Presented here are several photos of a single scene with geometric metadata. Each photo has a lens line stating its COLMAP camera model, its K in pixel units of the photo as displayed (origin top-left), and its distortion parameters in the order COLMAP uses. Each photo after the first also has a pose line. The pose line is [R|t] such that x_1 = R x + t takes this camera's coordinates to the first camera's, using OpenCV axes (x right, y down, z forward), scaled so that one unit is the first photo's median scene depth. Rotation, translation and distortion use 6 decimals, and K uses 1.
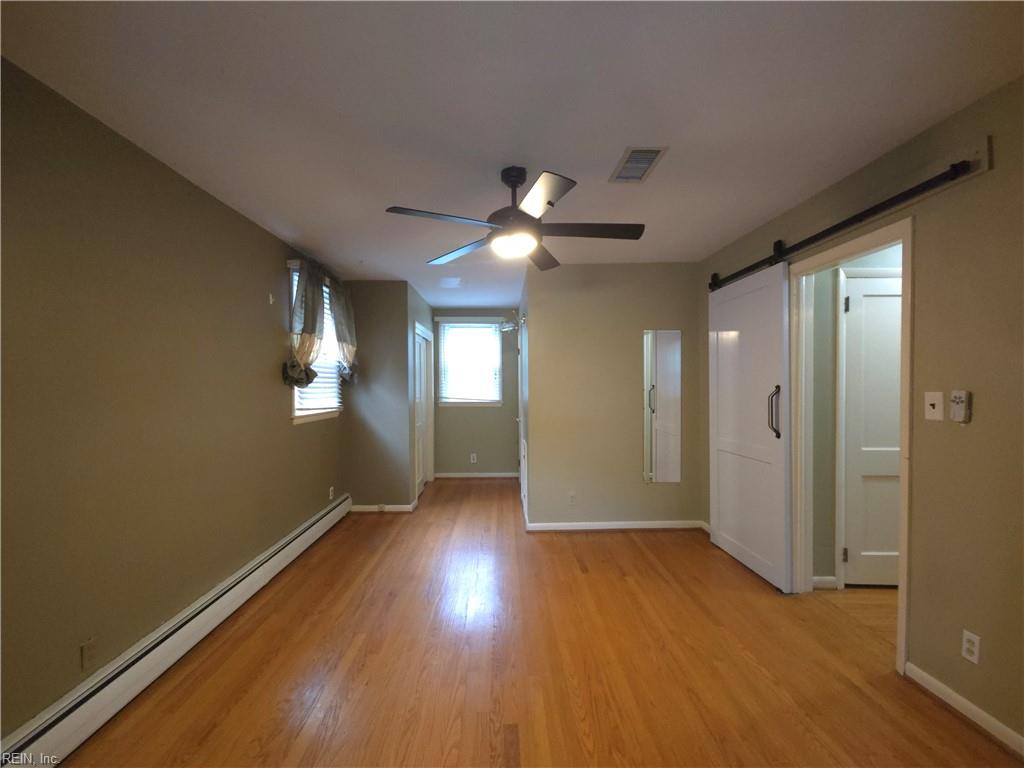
lens RADIAL K [[414.0, 0, 510.6], [0, 414.0, 386.4], [0, 0, 1]] dist [-0.000620, -0.000140]
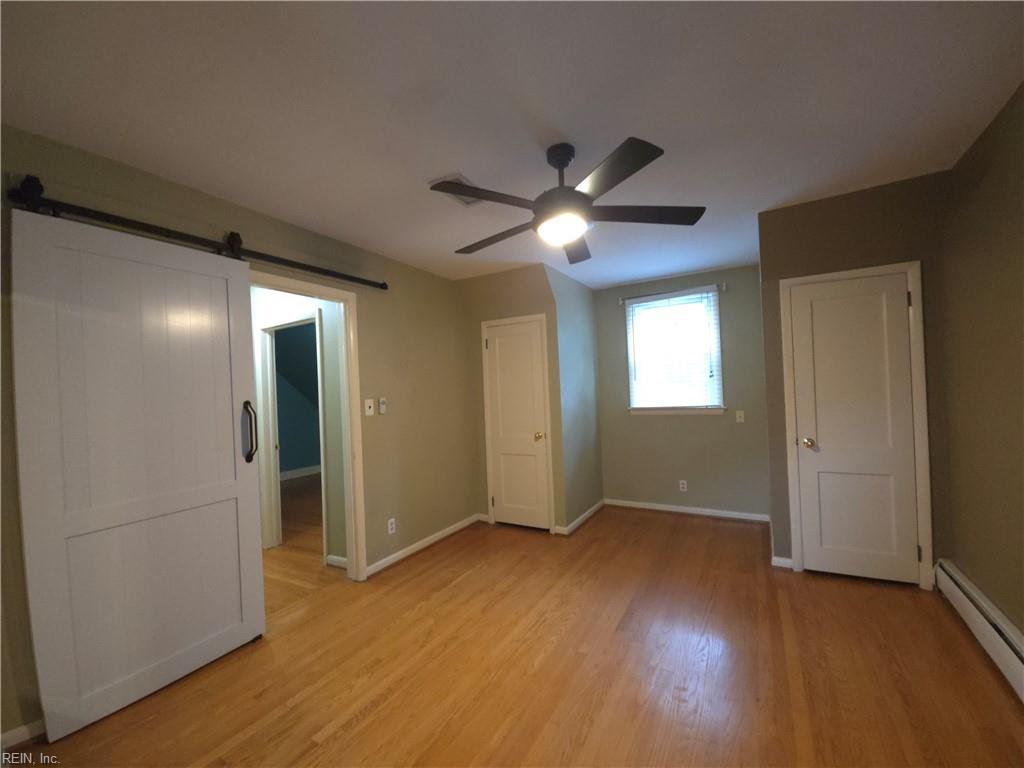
lens RADIAL K [[414.0, 0, 510.6], [0, 414.0, 388.4], [0, 0, 1]] dist [-0.000620, -0.000140]
pose [[-0.845999, 0.048292, 0.530992, -0.405732], [0.053665, 0.998545, -0.005314, 0.007698], [-0.530476, 0.024000, -0.847360, 2.084669]]
